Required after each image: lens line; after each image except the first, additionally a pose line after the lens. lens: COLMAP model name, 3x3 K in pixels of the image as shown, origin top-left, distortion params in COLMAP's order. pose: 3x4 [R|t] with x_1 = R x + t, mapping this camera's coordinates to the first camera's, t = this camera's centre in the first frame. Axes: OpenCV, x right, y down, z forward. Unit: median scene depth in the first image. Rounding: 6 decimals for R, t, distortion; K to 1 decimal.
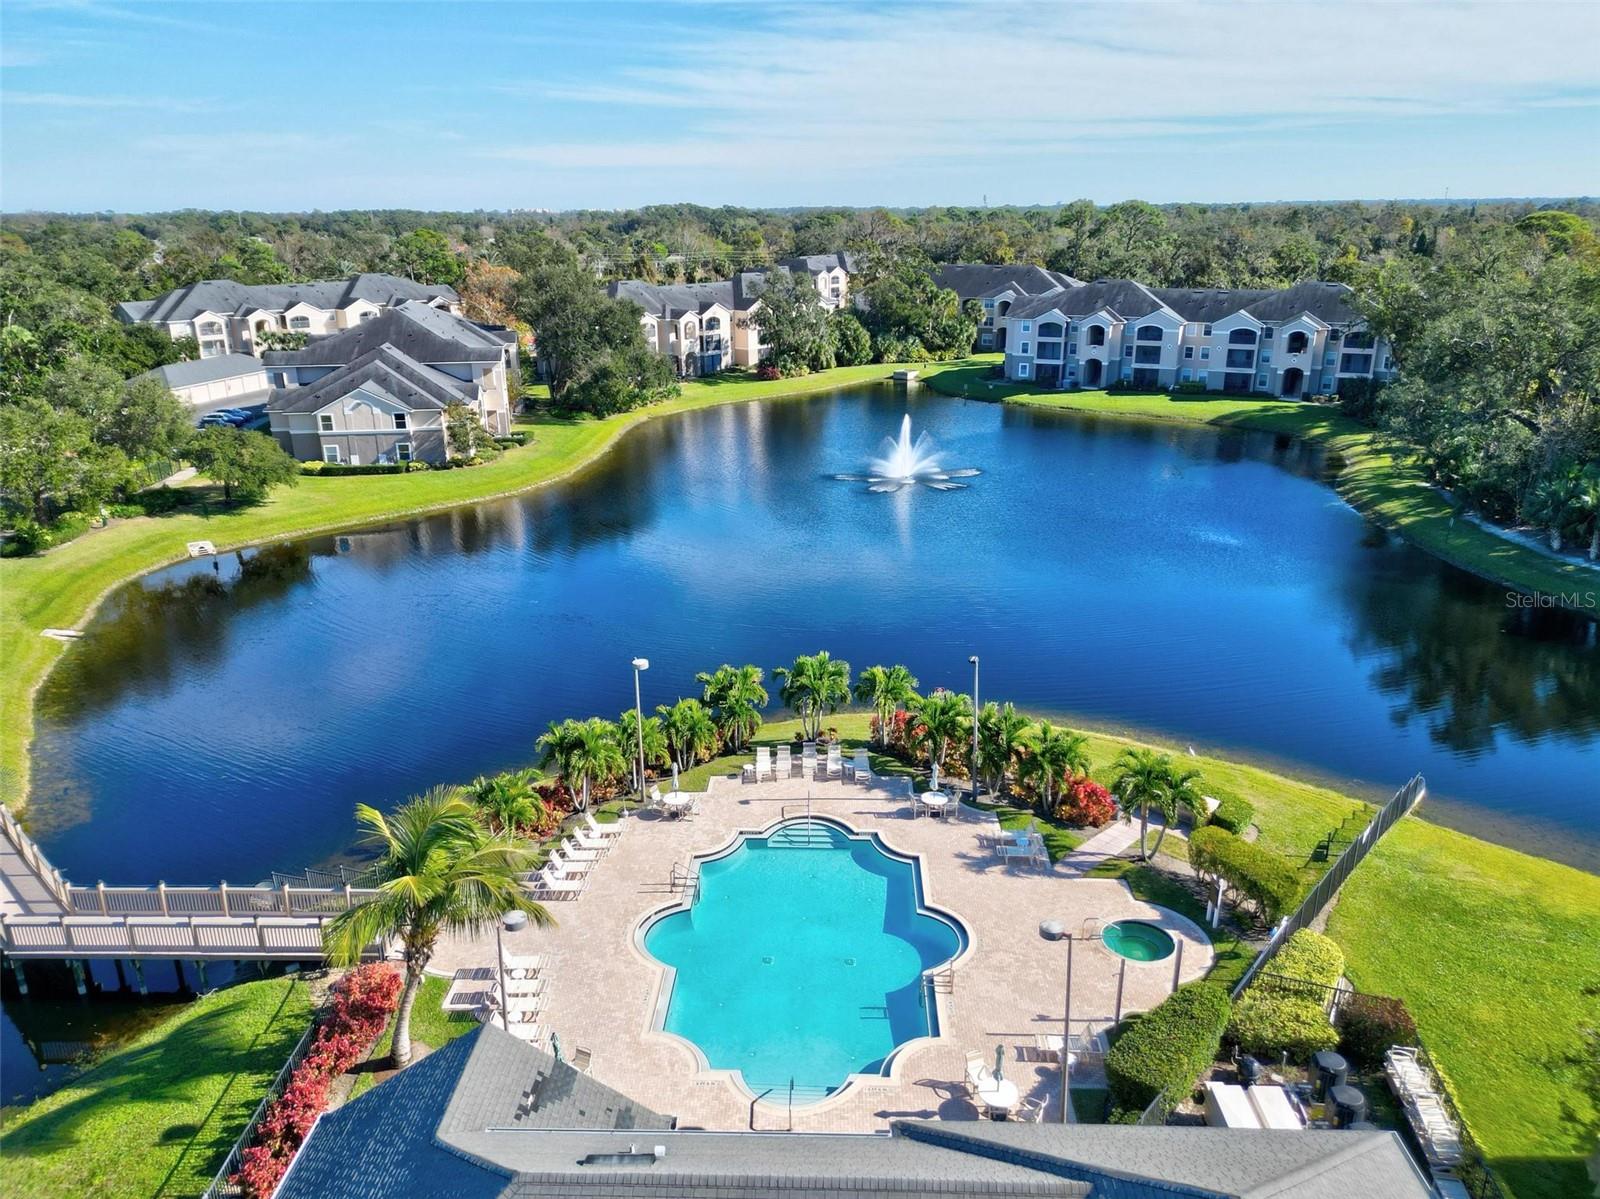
lens RADIAL K [[1143.2, 0, 798.5], [0, 1143.2, 621.8], [0, 0, 1]] dist [0.067419, -0.066317]
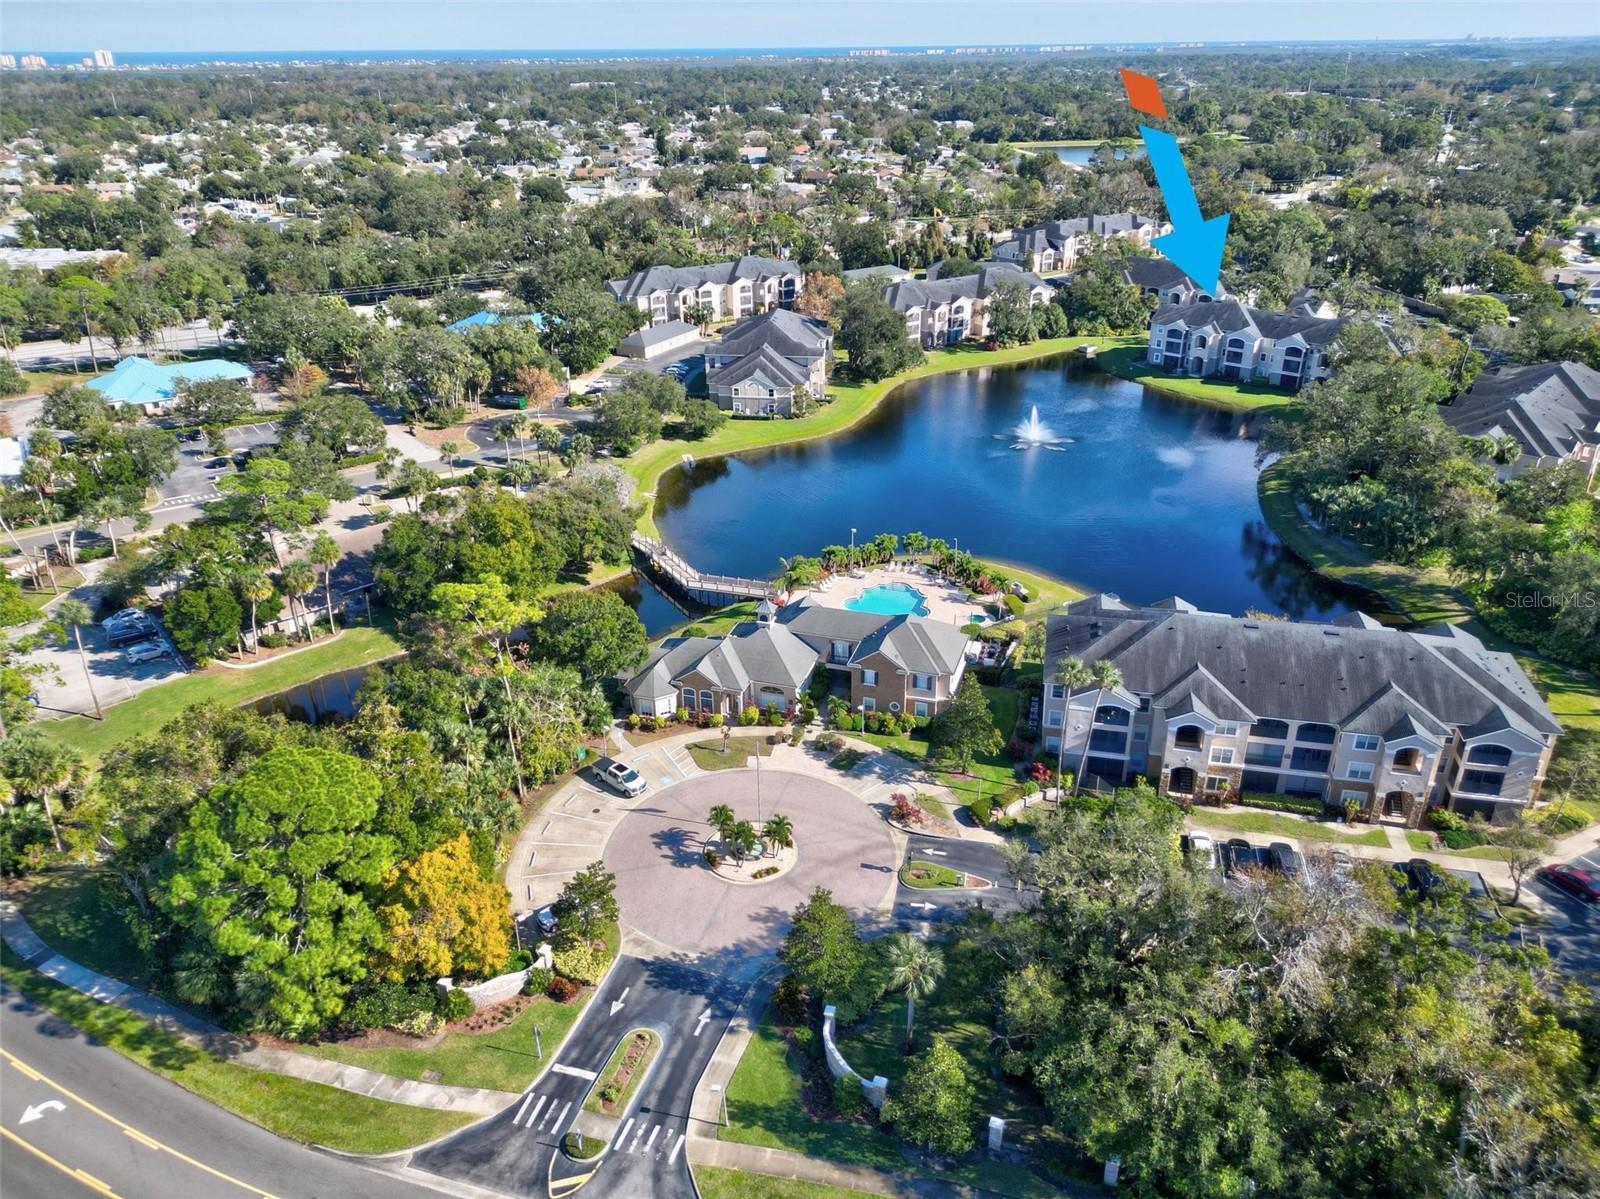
lens RADIAL K [[1143.2, 0, 798.5], [0, 1143.2, 621.8], [0, 0, 1]] dist [0.067419, -0.066317]
pose [[0.963752, 0.119431, -0.238575, 0.169350], [-0.089468, 0.987106, 0.132728, -0.040850], [0.251350, -0.106572, 0.962011, -0.724618]]
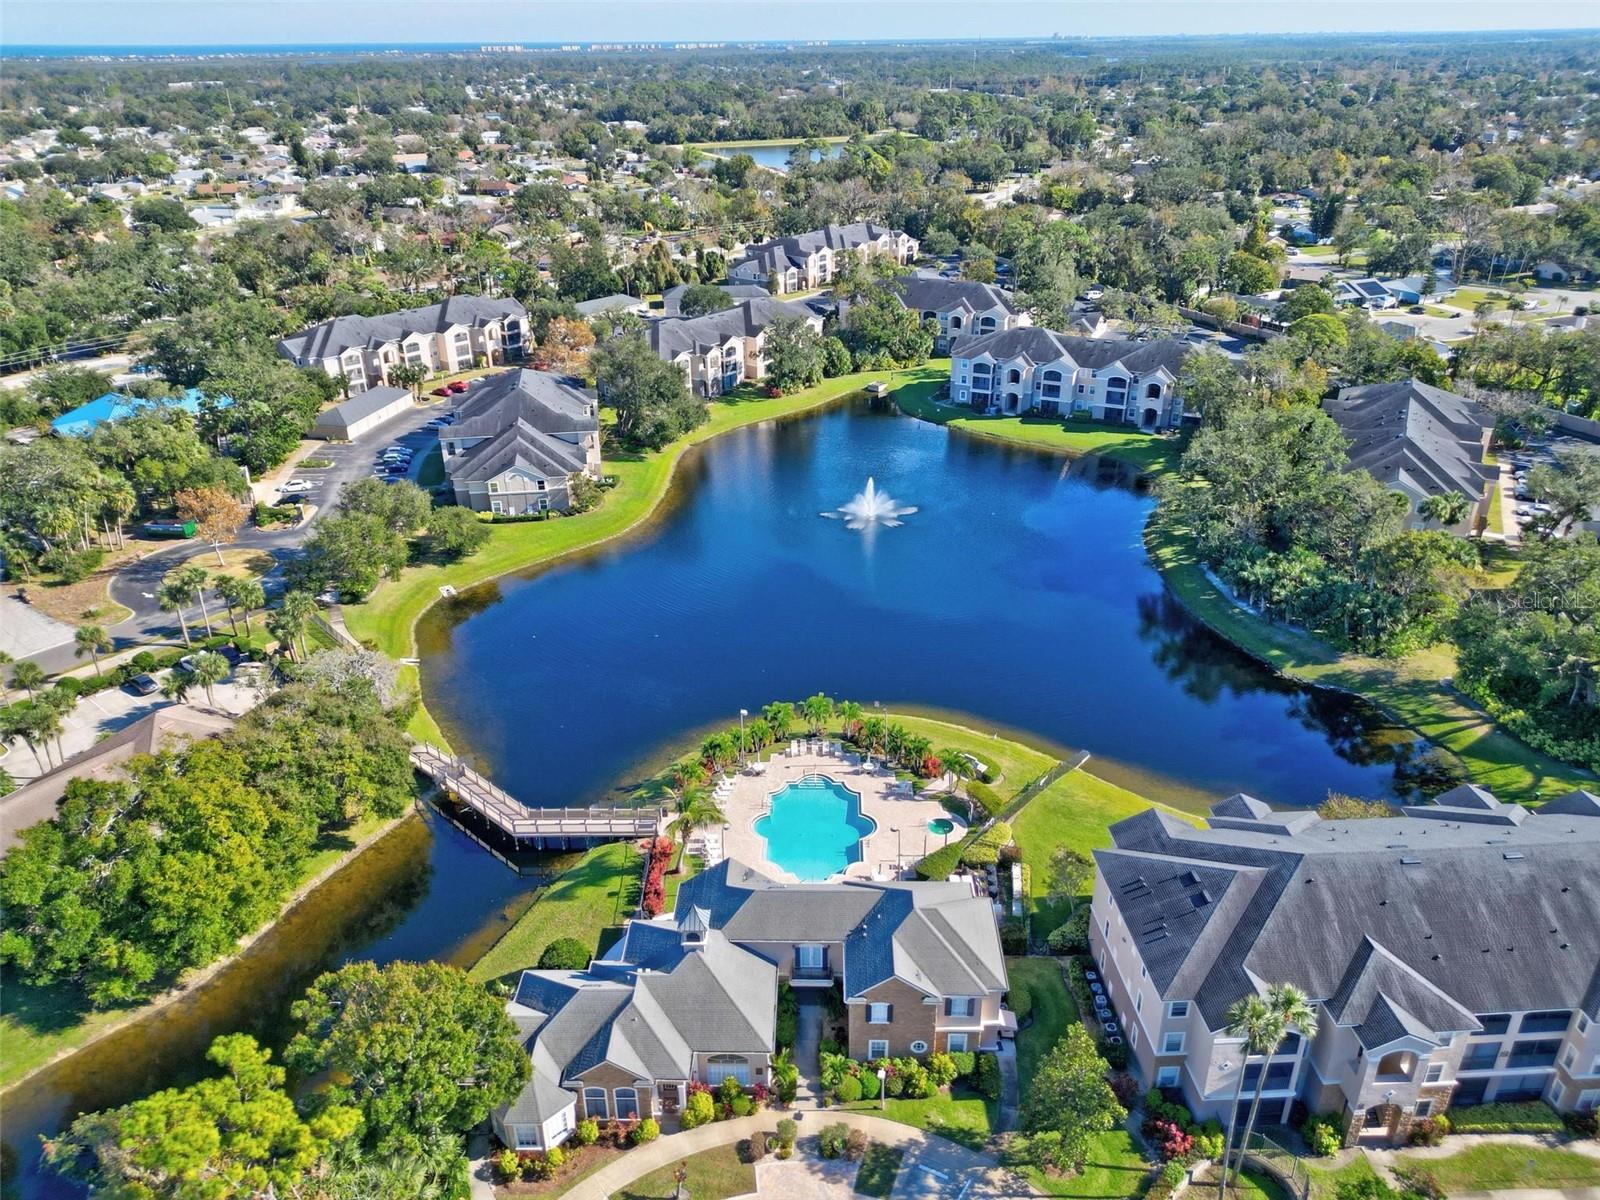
lens RADIAL K [[1143.2, 0, 798.5], [0, 1143.2, 622.3], [0, 0, 1]] dist [0.067419, -0.066317]
pose [[0.999921, -0.006266, 0.010899, -0.016203], [0.004860, 0.992207, 0.124508, -0.143951], [-0.011594, -0.124446, 0.992159, -0.429935]]
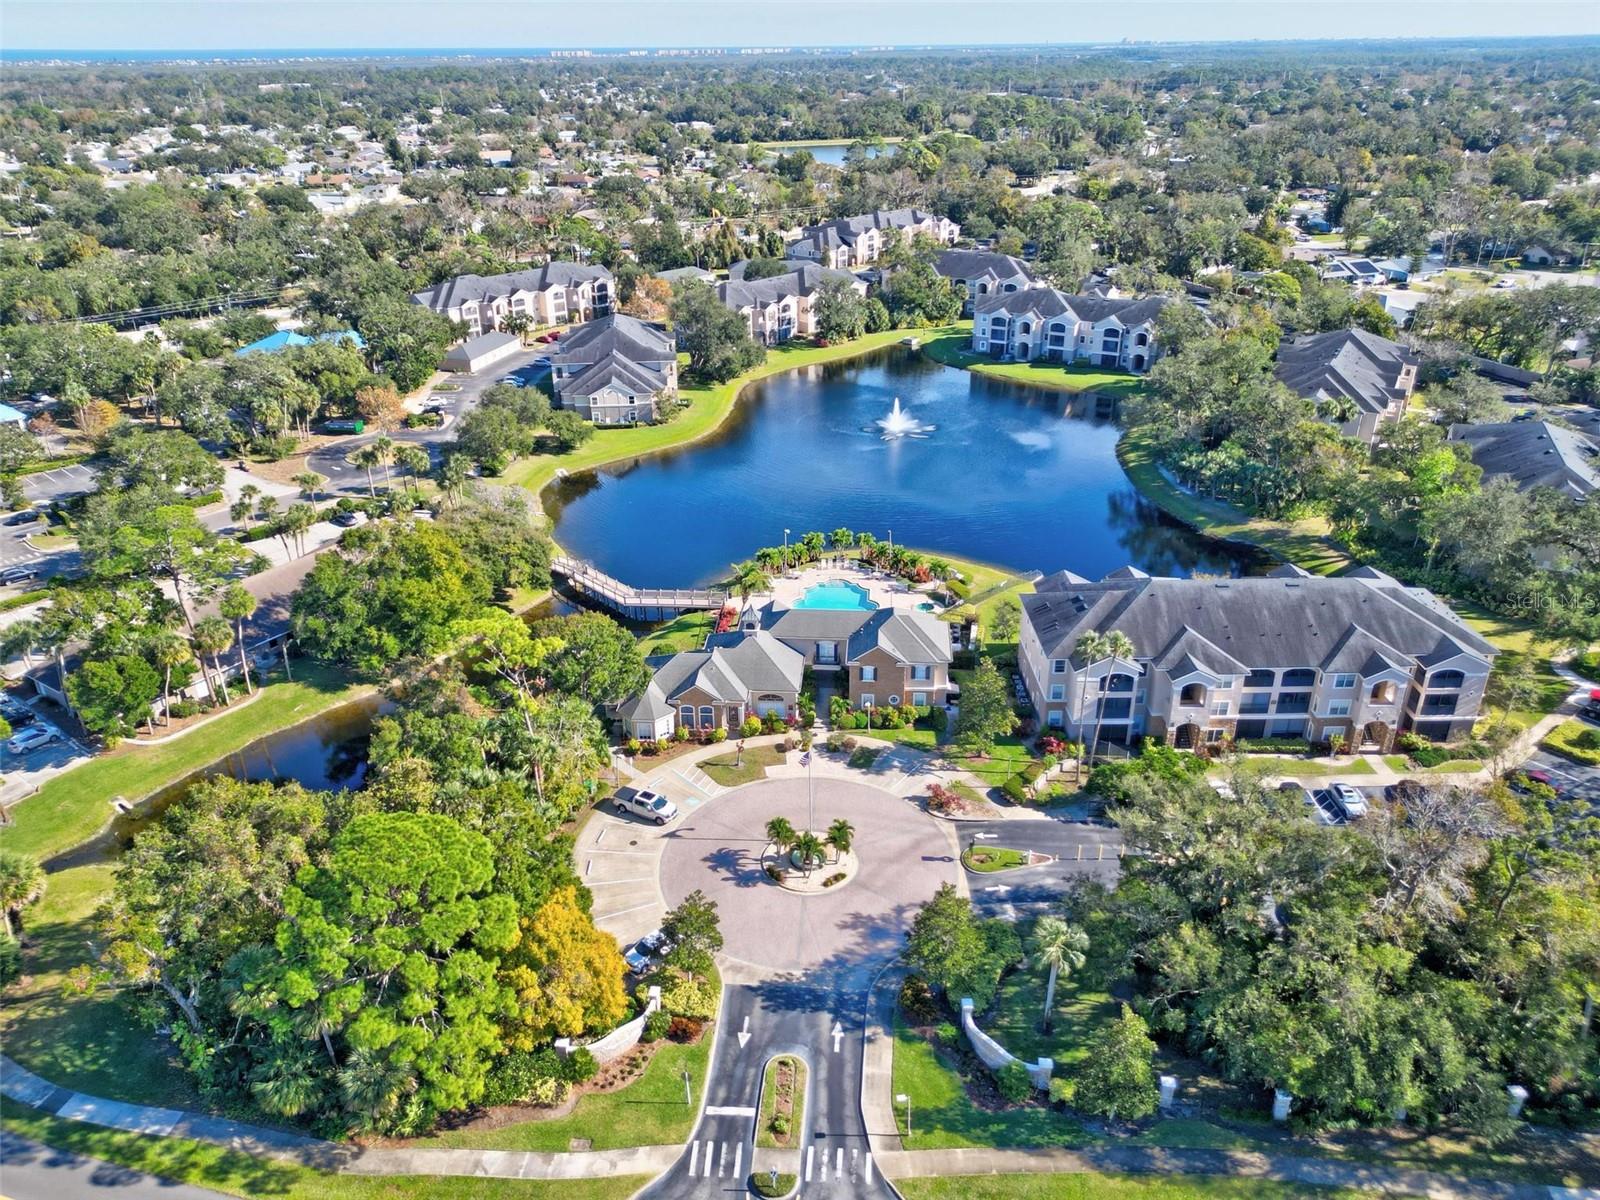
lens RADIAL K [[1148.6, 0, 798.0], [0, 1148.6, 624.1], [0, 0, 1]] dist [0.067761, -0.063962]
pose [[0.999259, 0.017772, -0.034131, 0.002798], [-0.013535, 0.992611, 0.120583, -0.030978], [0.036022, -0.120032, 0.992116, -0.742235]]
